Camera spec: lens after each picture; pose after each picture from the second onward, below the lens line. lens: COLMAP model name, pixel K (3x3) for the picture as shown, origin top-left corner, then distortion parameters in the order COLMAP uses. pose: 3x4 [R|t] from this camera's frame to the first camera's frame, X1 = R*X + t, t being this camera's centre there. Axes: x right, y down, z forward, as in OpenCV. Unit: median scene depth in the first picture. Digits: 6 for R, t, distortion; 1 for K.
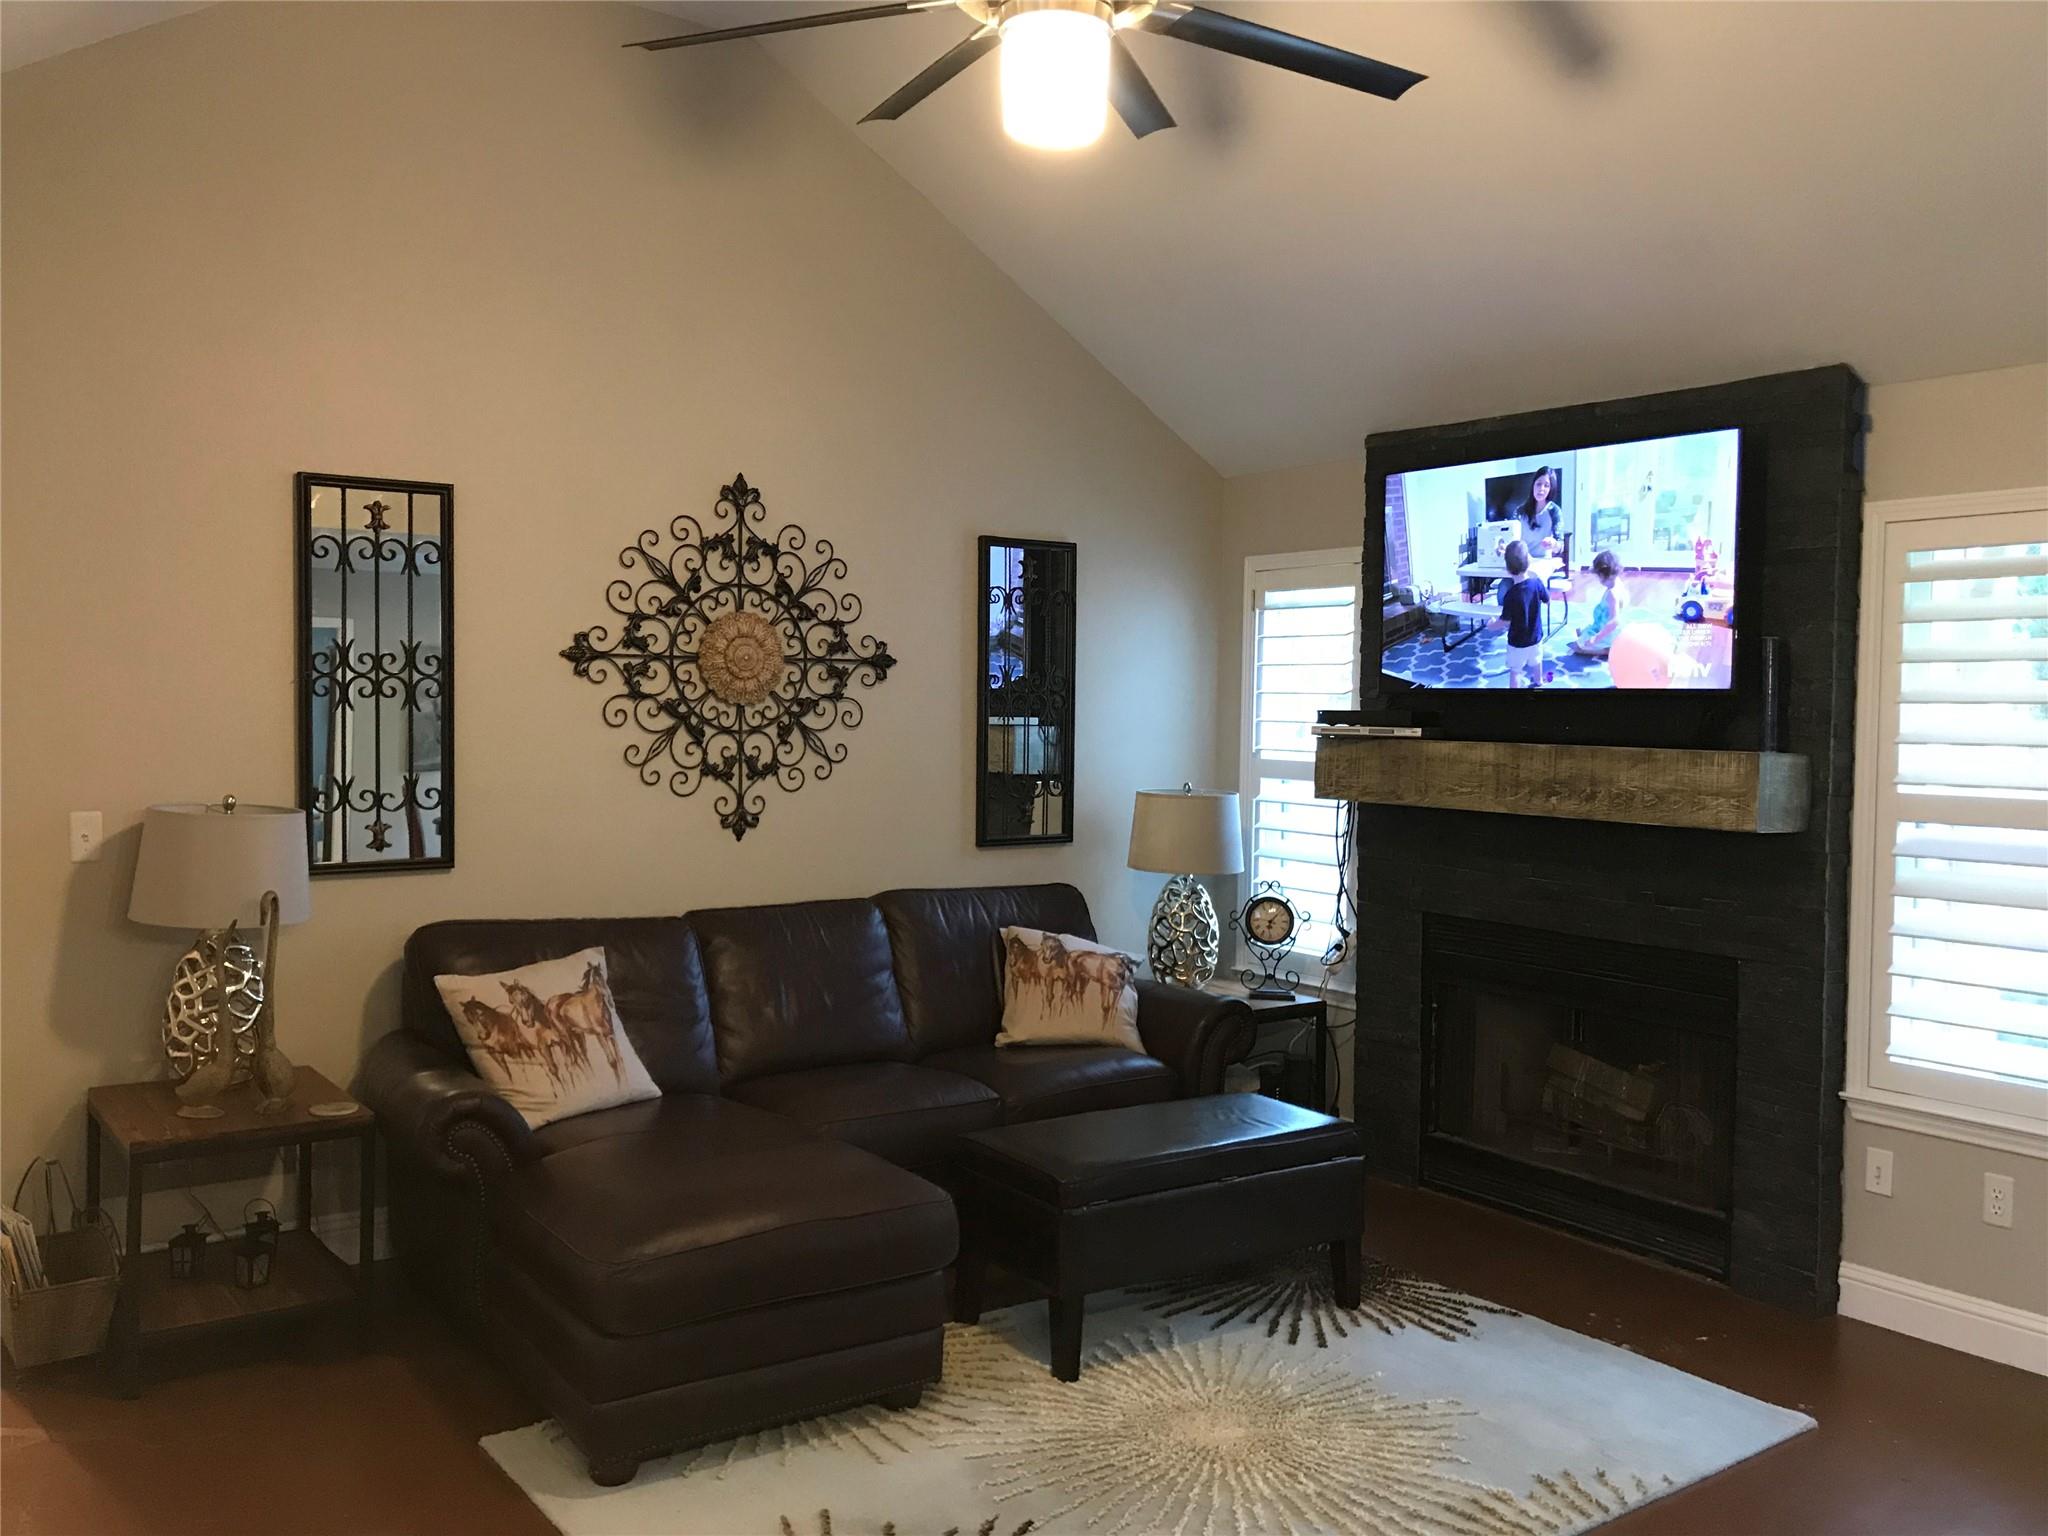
lens RADIAL K [[1710.2, 0, 1024.0], [0, 1710.2, 768.0], [0, 0, 1]] dist [0.206177, -0.797398]
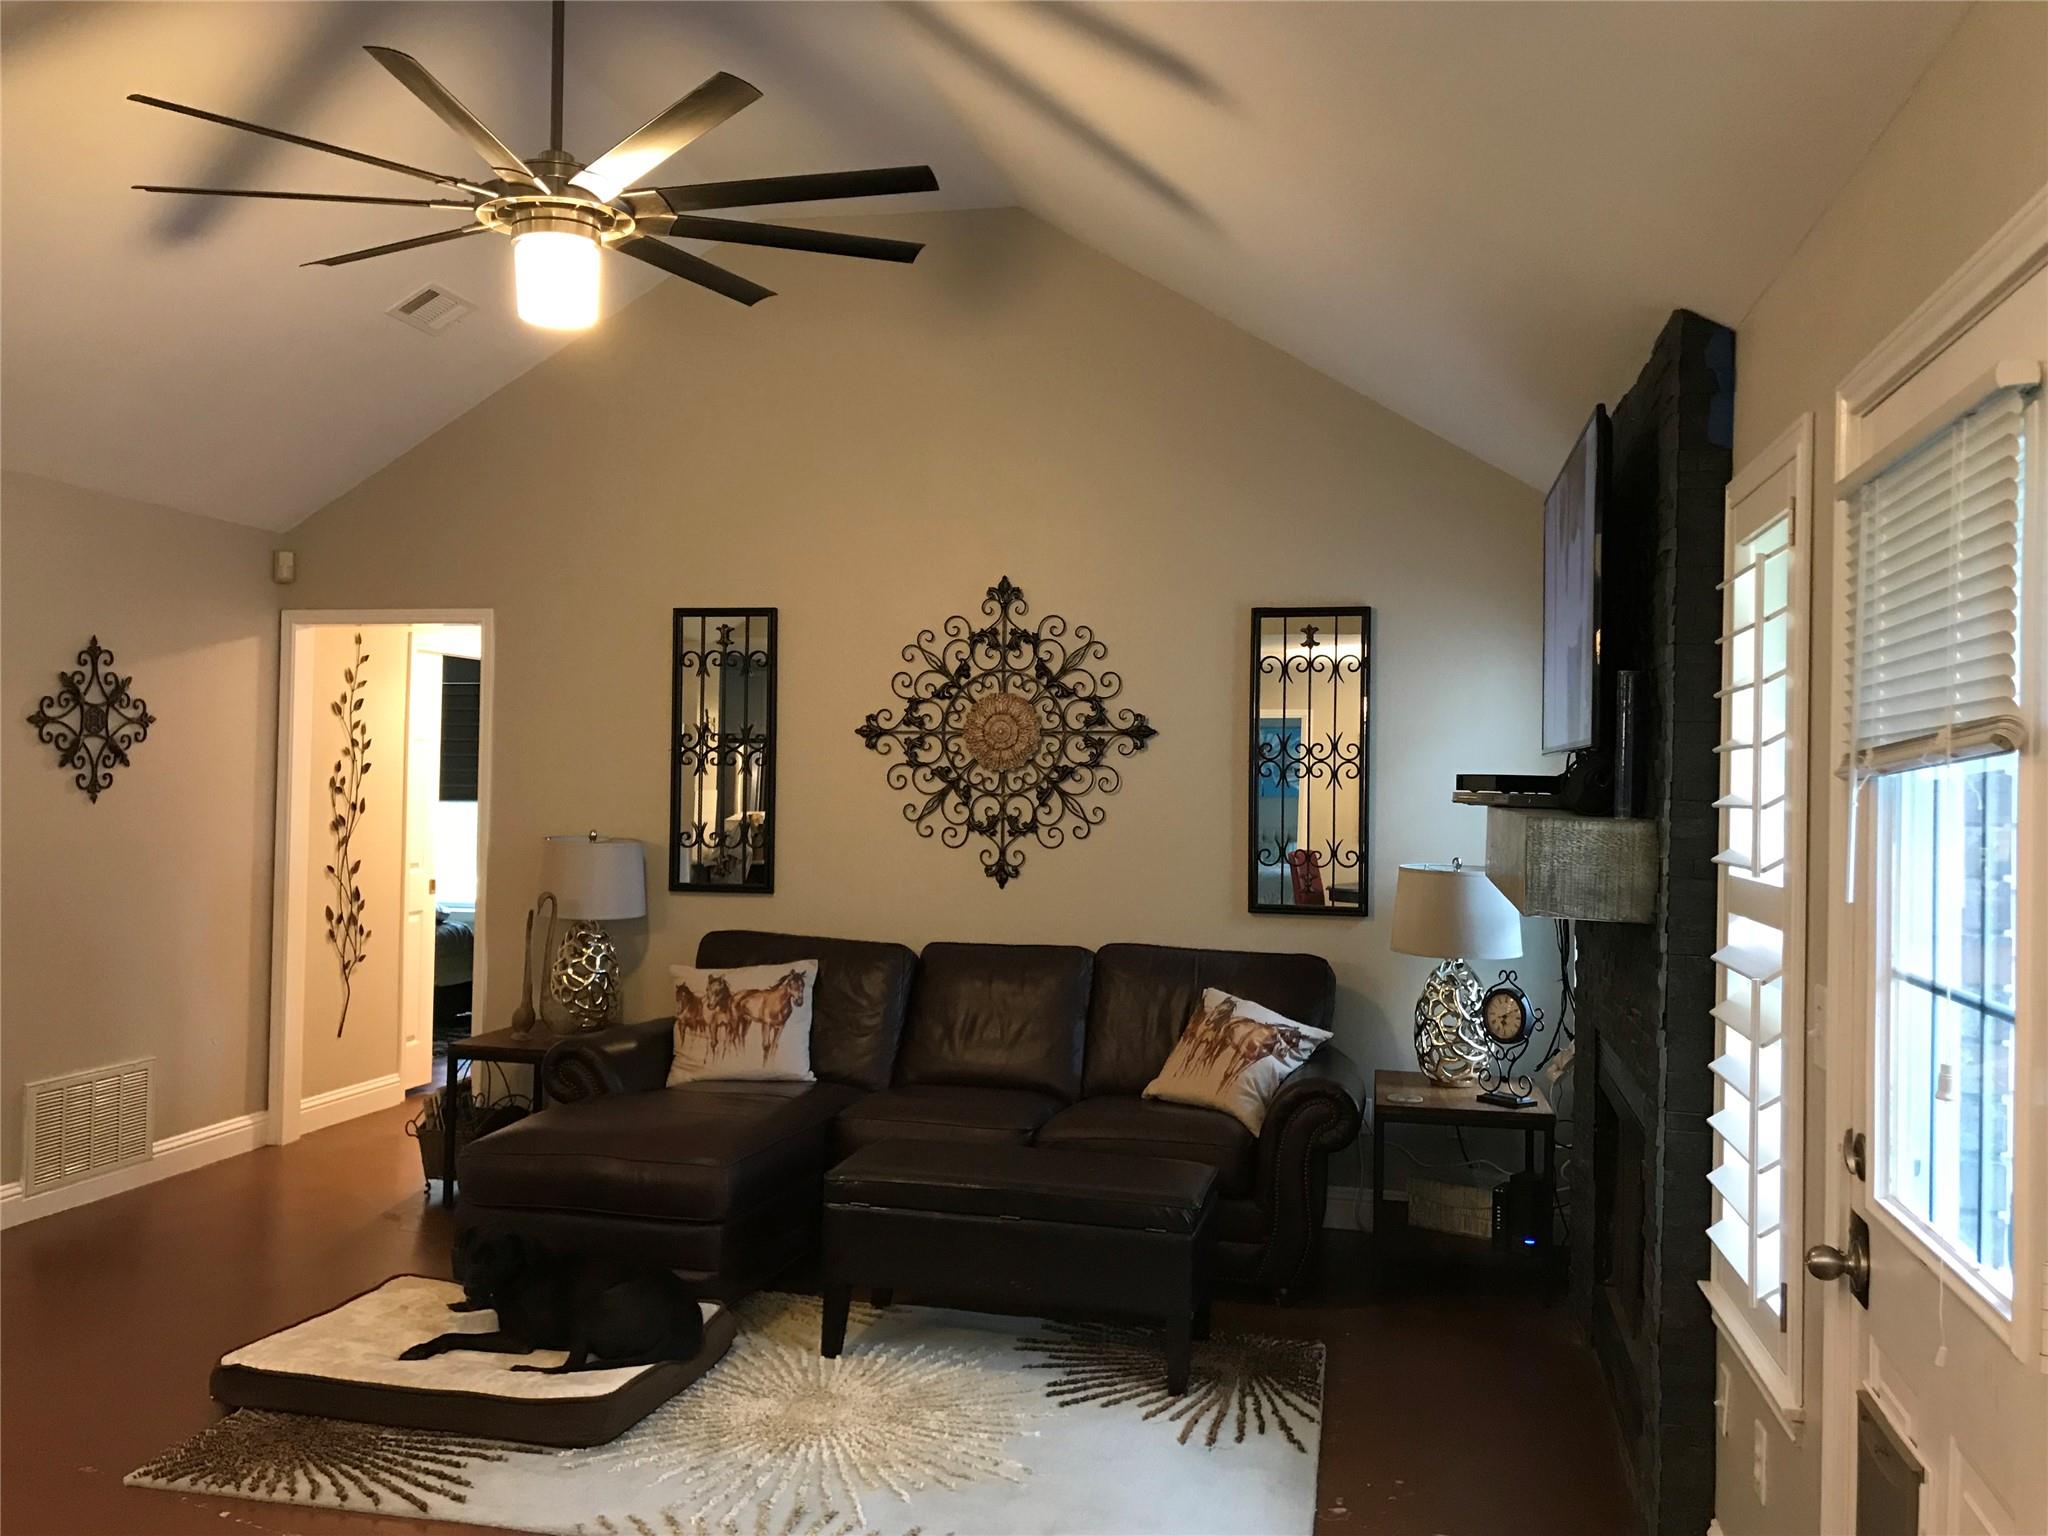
lens RADIAL K [[1710.2, 0, 1024.0], [0, 1710.2, 768.0], [0, 0, 1]] dist [0.206177, -0.797398]
pose [[0.655518, -0.006688, -0.755150, 0.731720], [-0.035704, 0.998568, -0.039837, 0.006636], [0.754335, 0.053076, 0.654340, 0.250528]]
